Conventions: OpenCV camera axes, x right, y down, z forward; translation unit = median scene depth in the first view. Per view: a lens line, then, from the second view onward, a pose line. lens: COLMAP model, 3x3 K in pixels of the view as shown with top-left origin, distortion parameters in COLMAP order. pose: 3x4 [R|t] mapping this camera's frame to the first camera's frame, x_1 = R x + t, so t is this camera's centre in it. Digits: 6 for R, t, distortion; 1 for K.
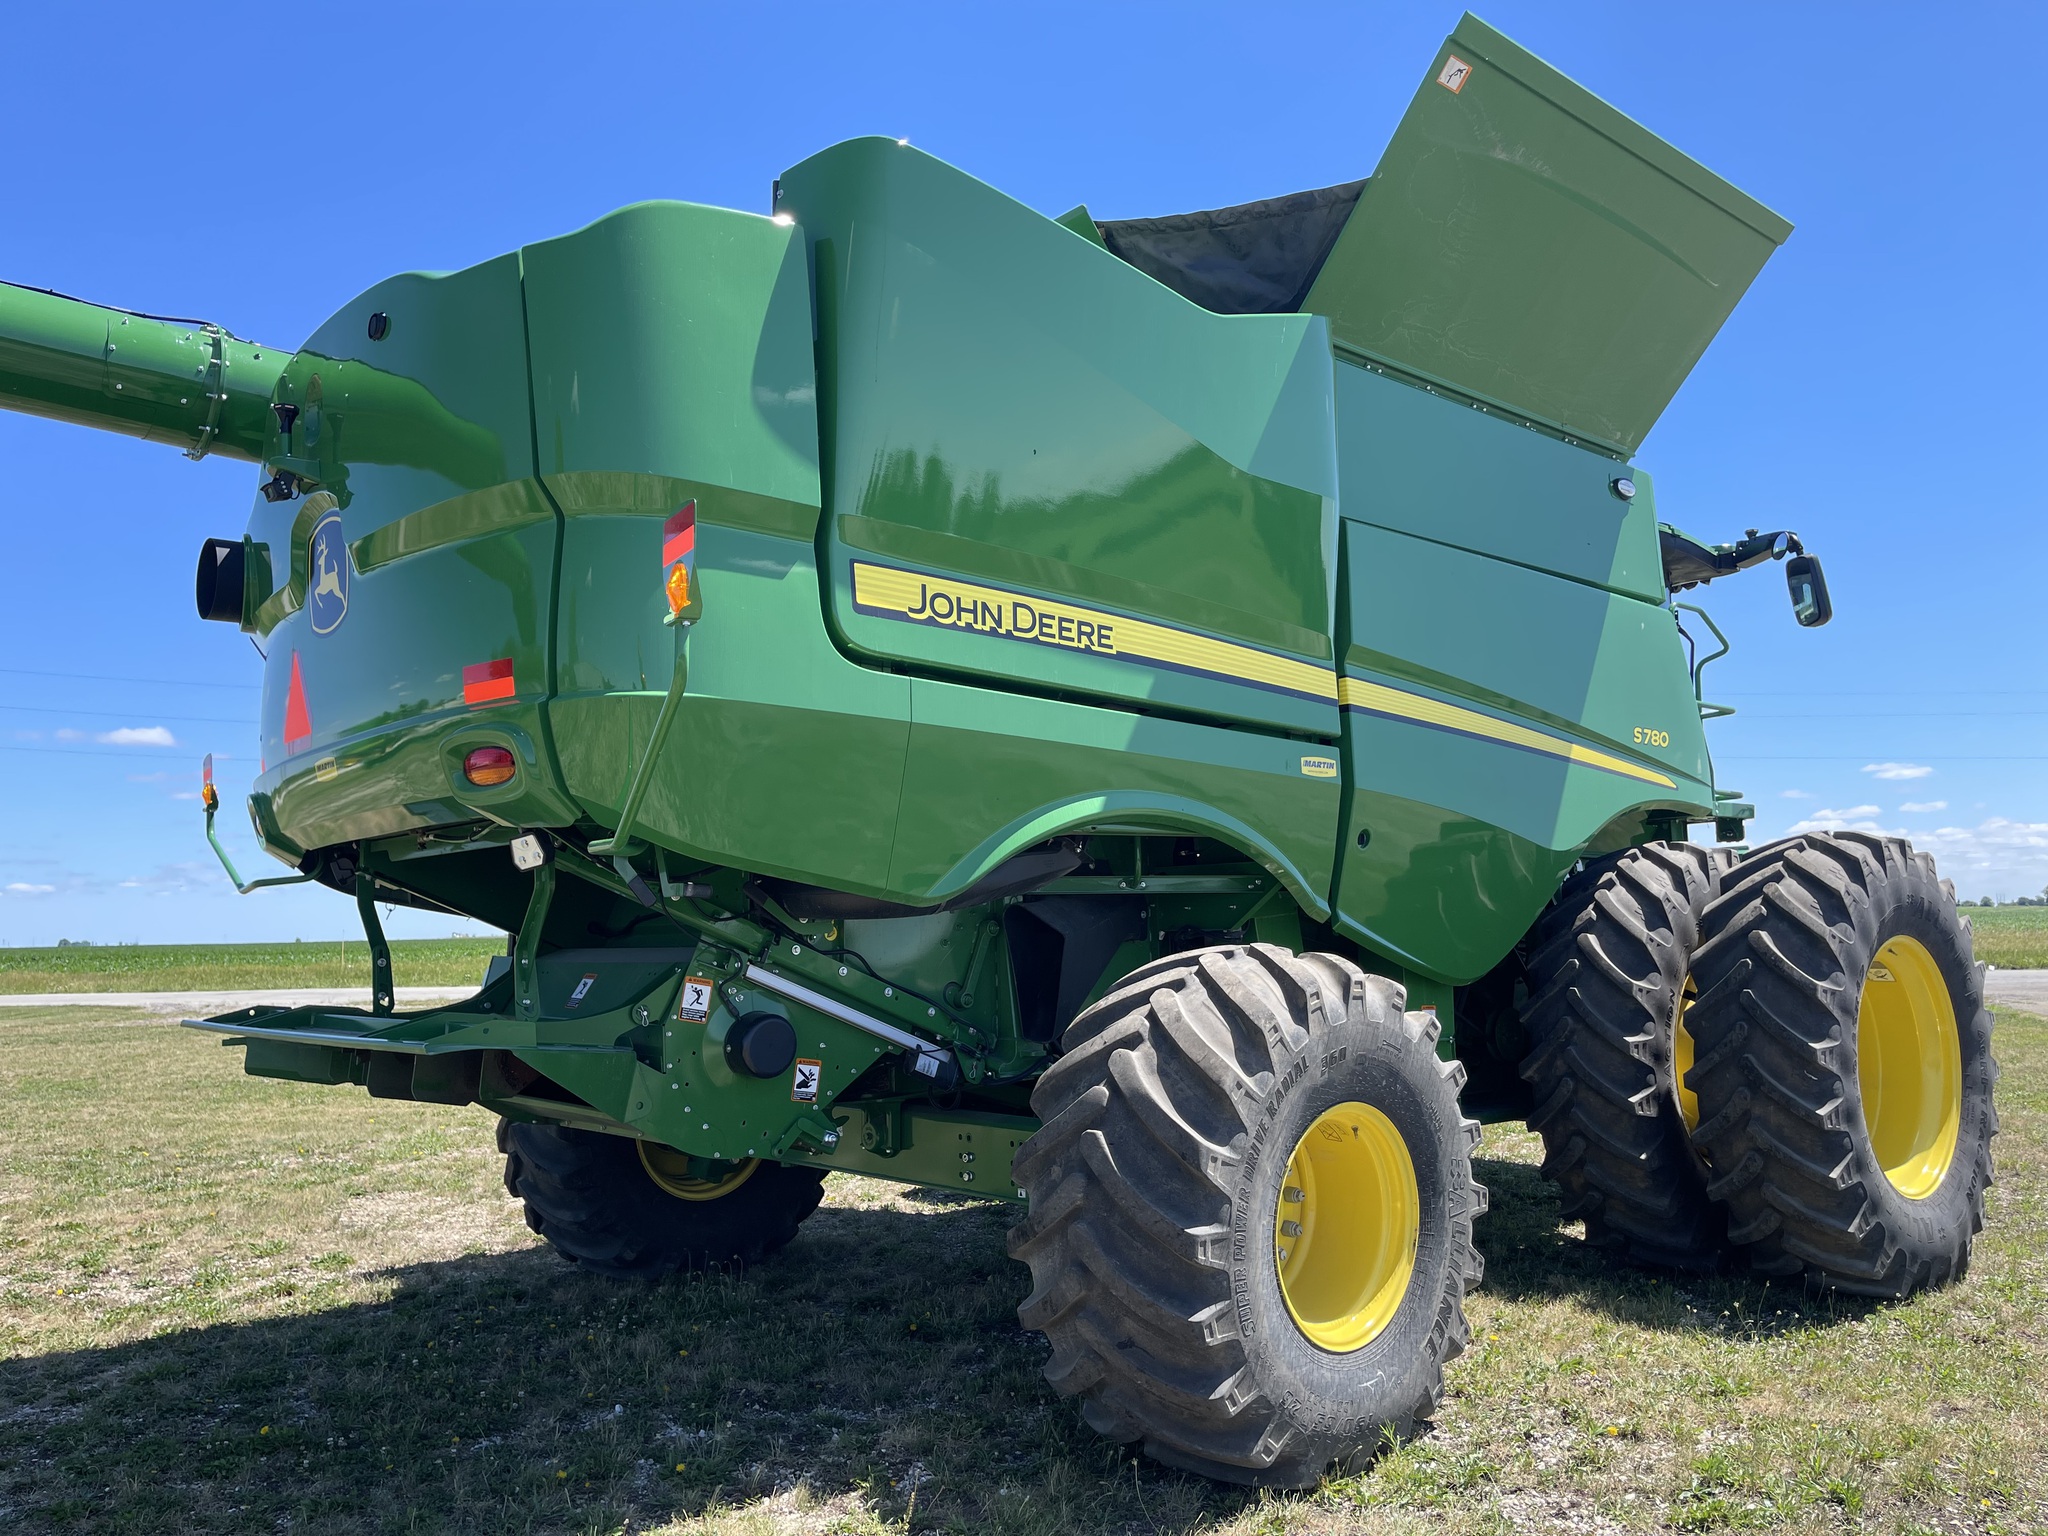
lens RADIAL K [[1483.3, 0, 1024.0], [0, 1483.3, 768.0], [0, 0, 1]] dist [0.033570, -0.001215]
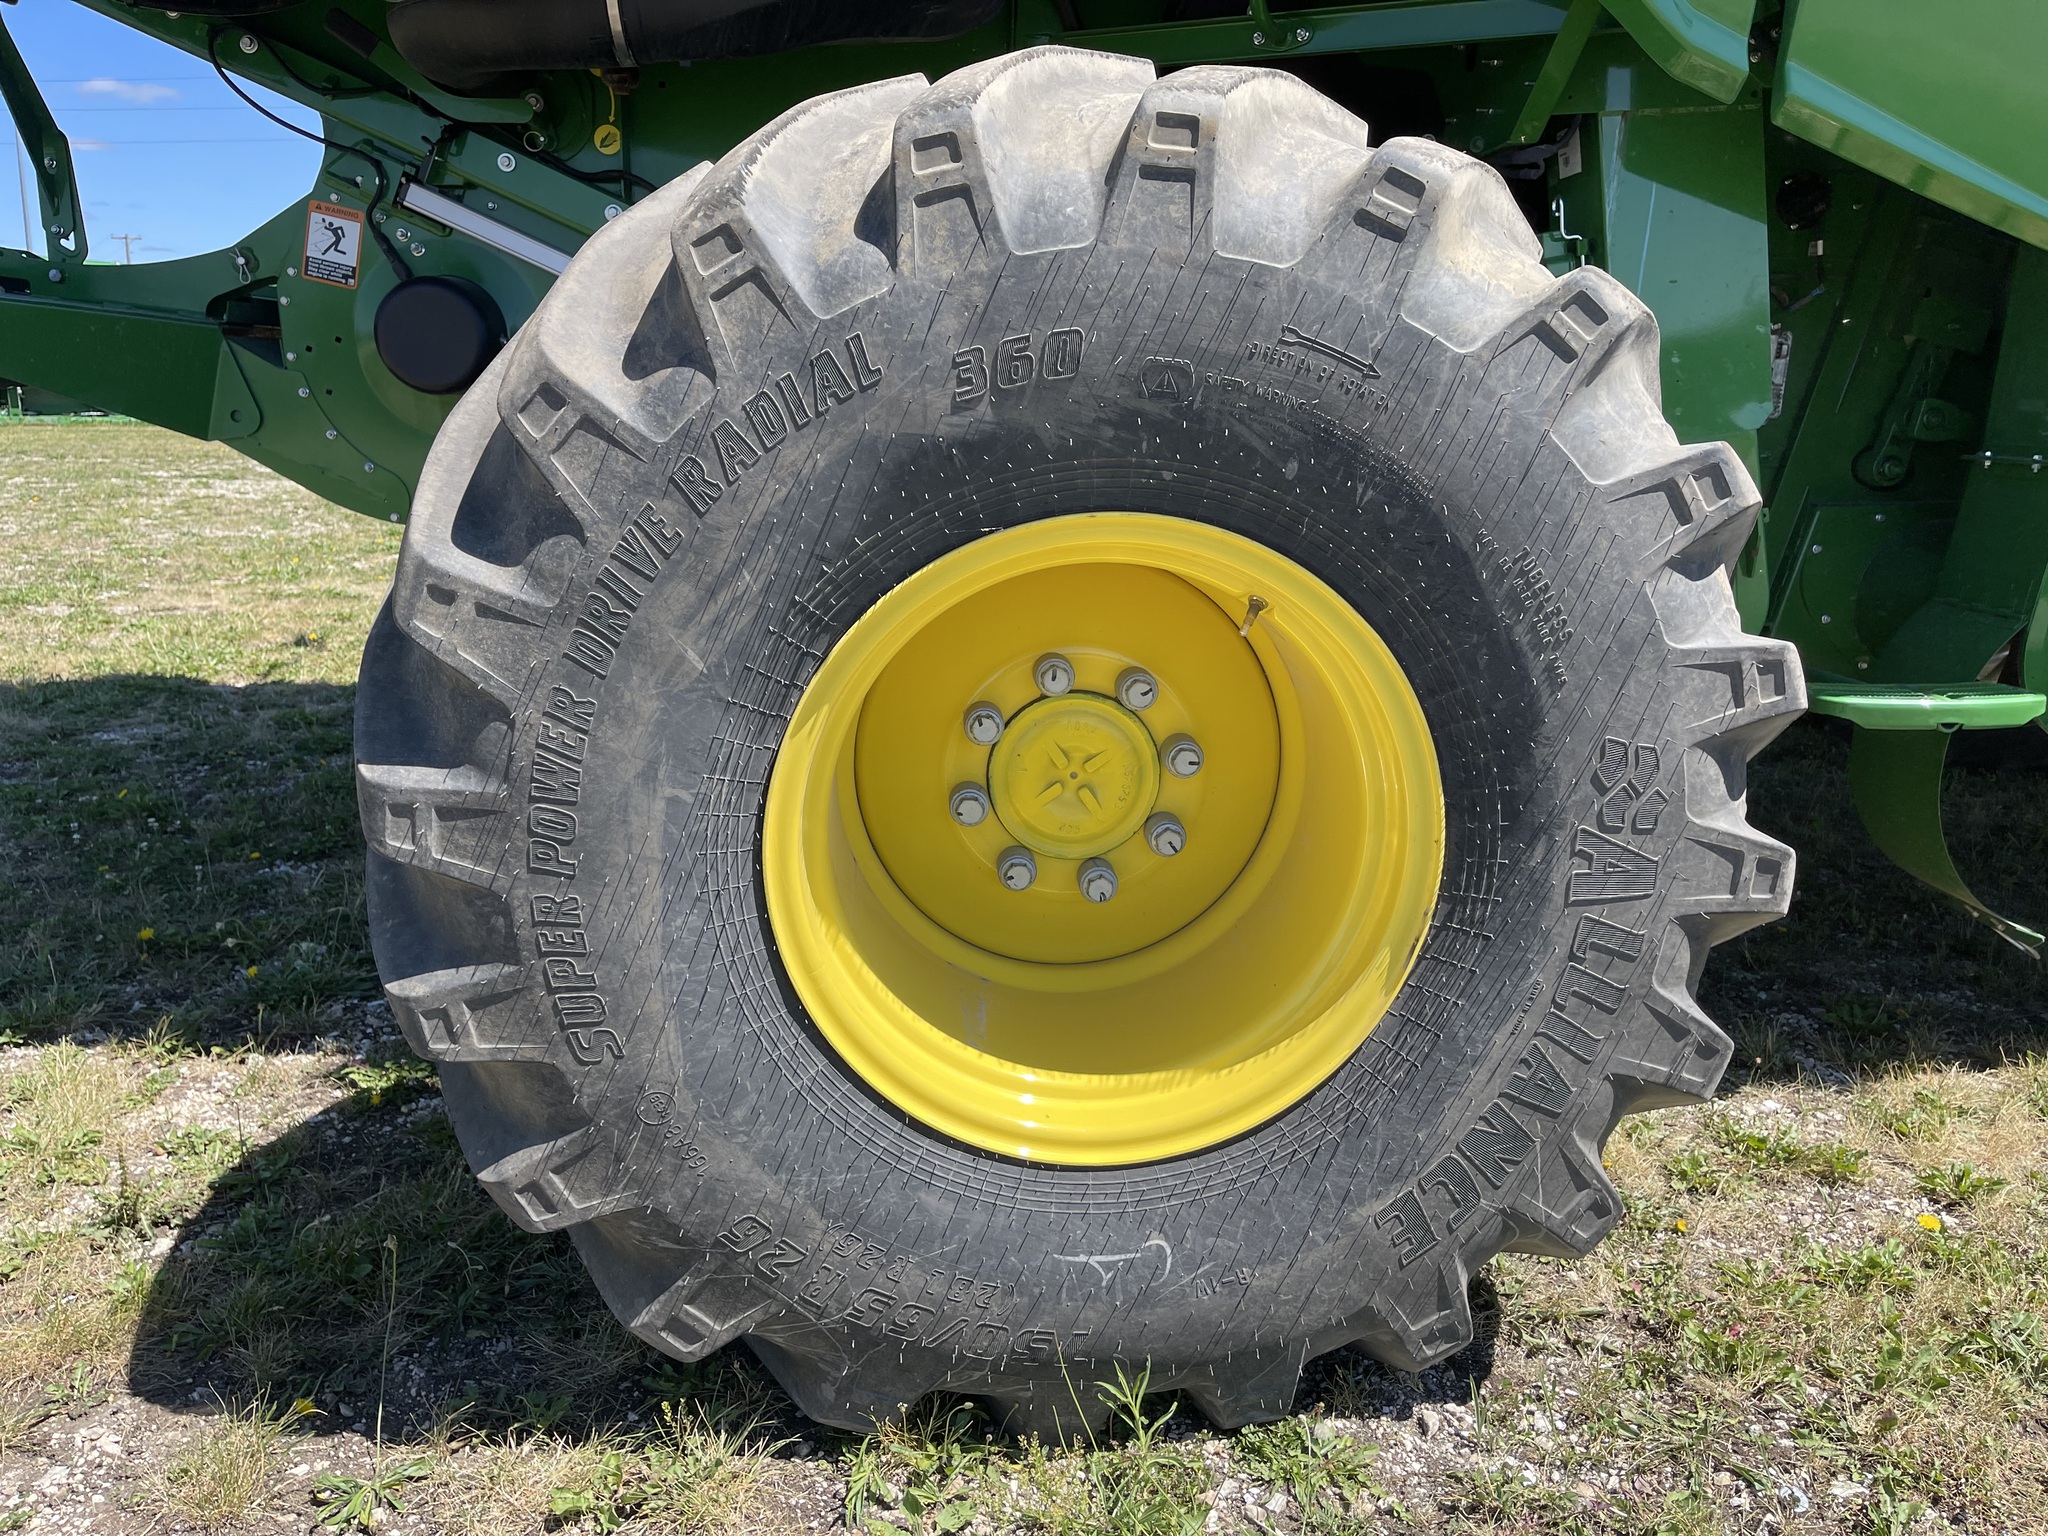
lens RADIAL K [[1542.8, 0, 1040.6], [0, 1542.8, 739.1], [0, 0, 1]] dist [0.035531, -0.005118]
pose [[0.792383, 0.178299, -0.583385, 0.419862], [0.021059, 0.947767, 0.318267, 0.166870], [0.609660, -0.264475, 0.747240, 0.736963]]
